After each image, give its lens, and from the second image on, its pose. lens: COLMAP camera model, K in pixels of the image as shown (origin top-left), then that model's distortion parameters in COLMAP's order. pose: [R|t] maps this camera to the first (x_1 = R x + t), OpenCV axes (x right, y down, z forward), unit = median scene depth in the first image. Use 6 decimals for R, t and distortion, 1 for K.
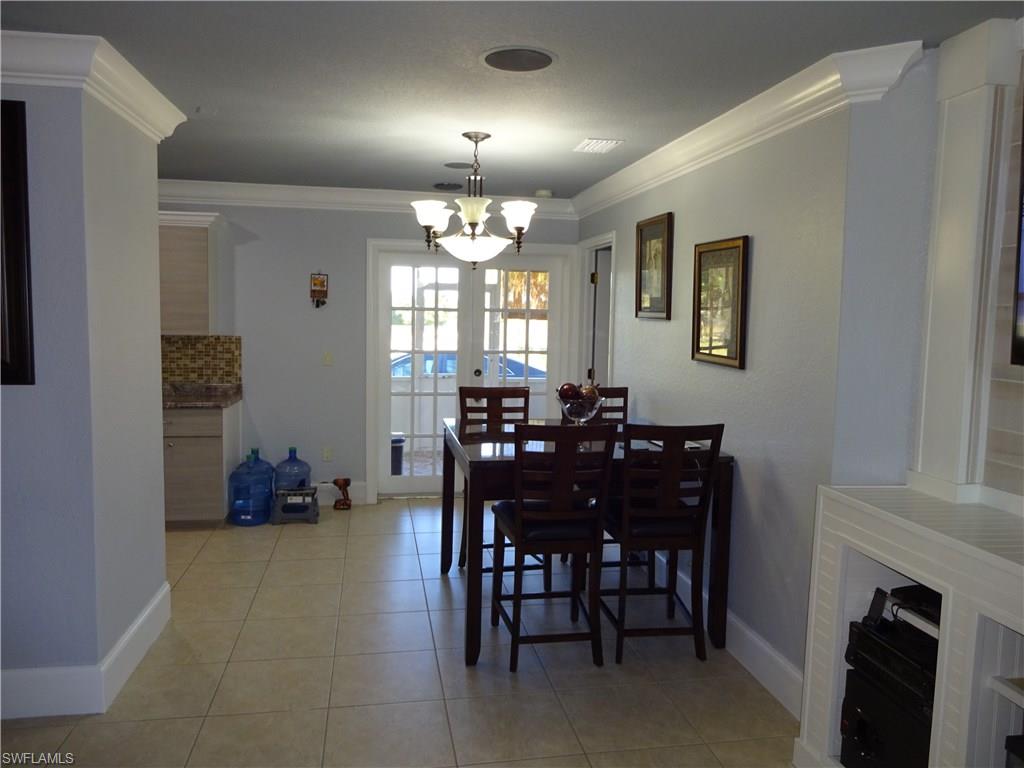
lens RADIAL K [[757.5, 0, 512.0], [0, 757.5, 384.0], [0, 0, 1]] dist [-0.007385, 0.004211]
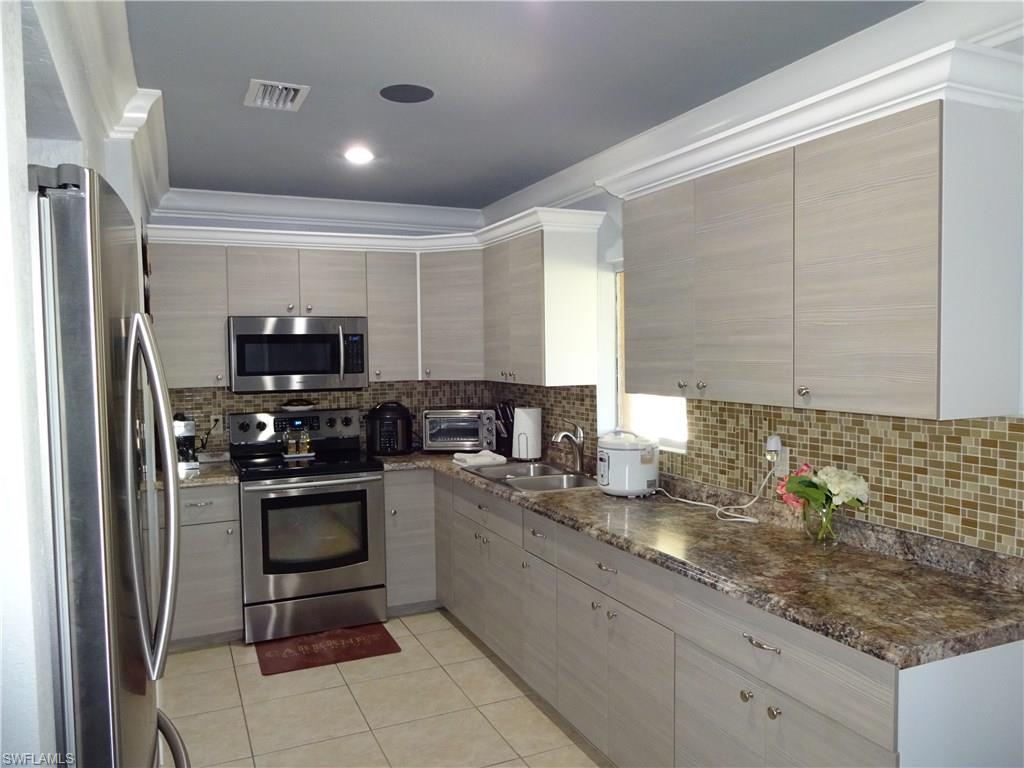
lens RADIAL K [[757.5, 0, 512.0], [0, 757.5, 384.0], [0, 0, 1]] dist [-0.007385, 0.004211]
pose [[0.241949, 0.018646, -0.970110, -0.113151], [-0.076346, 0.997081, 0.000123, -0.062071], [0.967281, 0.074034, 0.242666, 0.696179]]
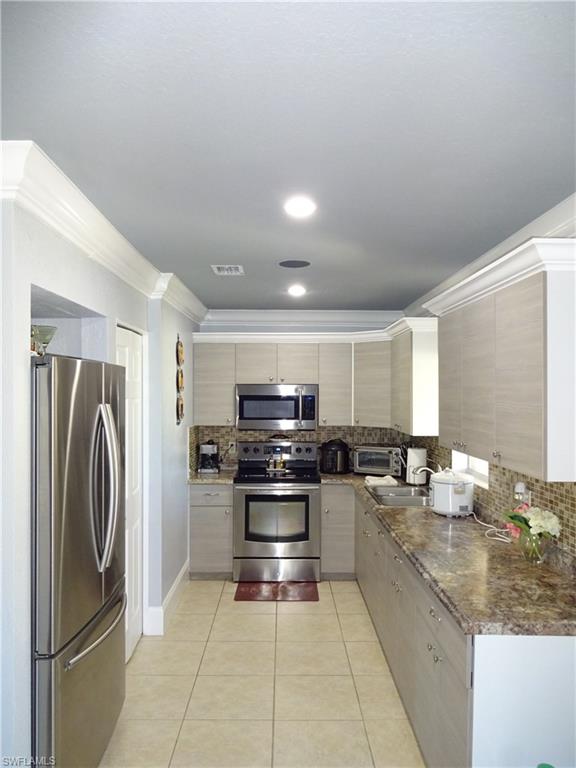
lens RADIAL K [[568.1, 0, 288.0], [0, 568.1, 384.0], [0, 0, 1]] dist [-0.007385, 0.004211]
pose [[-0.173004, -0.035536, -0.984280, 0.007019], [-0.106004, 0.994216, -0.017263, -0.098754], [0.979200, 0.101351, -0.175770, 0.848197]]
